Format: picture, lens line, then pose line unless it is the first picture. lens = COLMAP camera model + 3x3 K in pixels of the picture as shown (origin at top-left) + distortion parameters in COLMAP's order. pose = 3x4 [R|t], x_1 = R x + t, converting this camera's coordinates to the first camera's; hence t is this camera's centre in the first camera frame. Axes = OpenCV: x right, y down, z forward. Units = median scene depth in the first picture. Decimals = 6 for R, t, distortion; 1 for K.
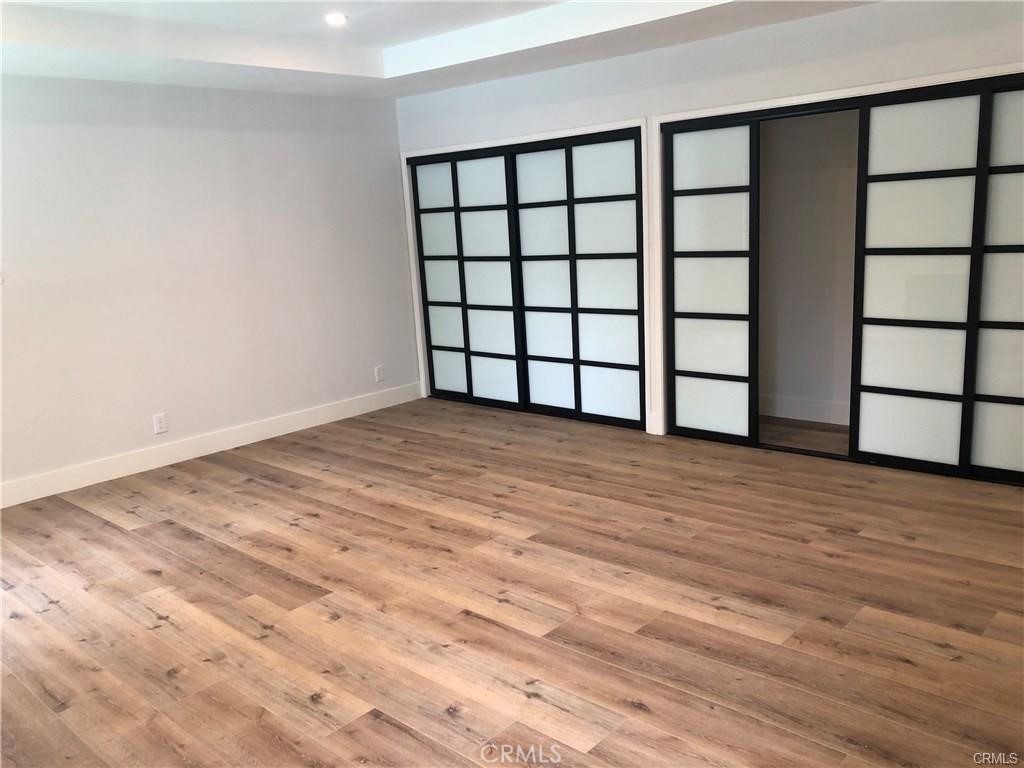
lens RADIAL K [[846.7, 0, 505.2], [0, 846.7, 388.1], [0, 0, 1]] dist [0.030770, -0.005382]
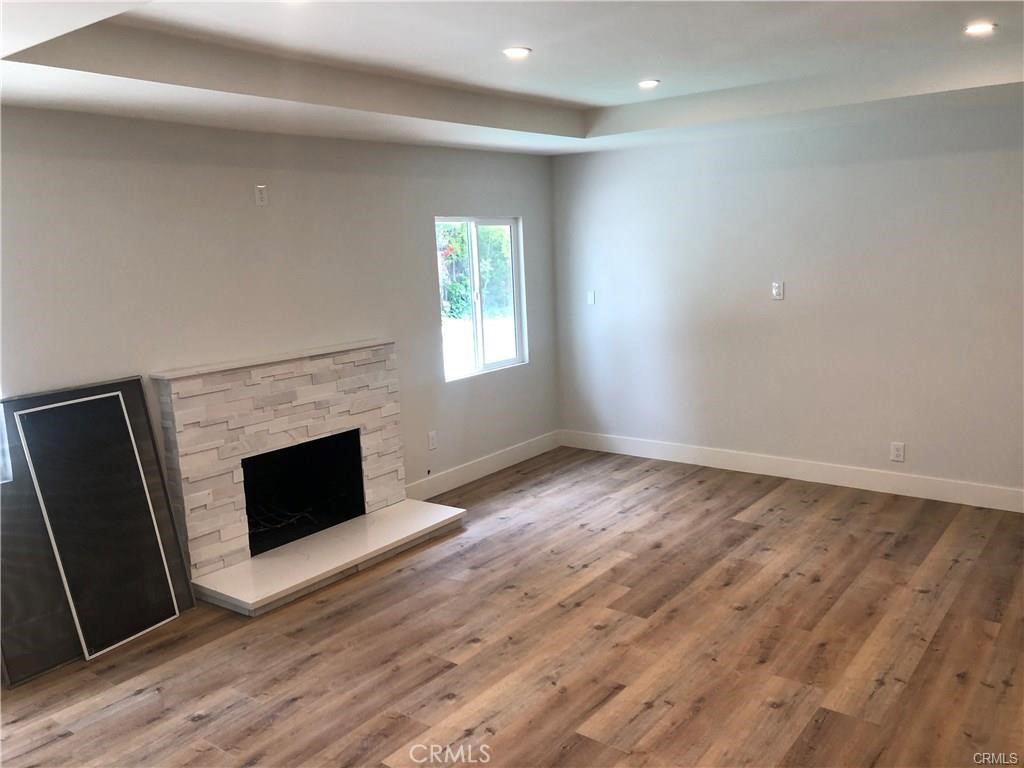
lens RADIAL K [[846.7, 0, 510.7], [0, 846.7, 384.0], [0, 0, 1]] dist [0.030770, -0.005382]
pose [[0.080114, 0.224007, -0.971289, 0.666210], [-0.169595, 0.963277, 0.208171, -0.216299], [0.982252, 0.148049, 0.115163, 0.544214]]
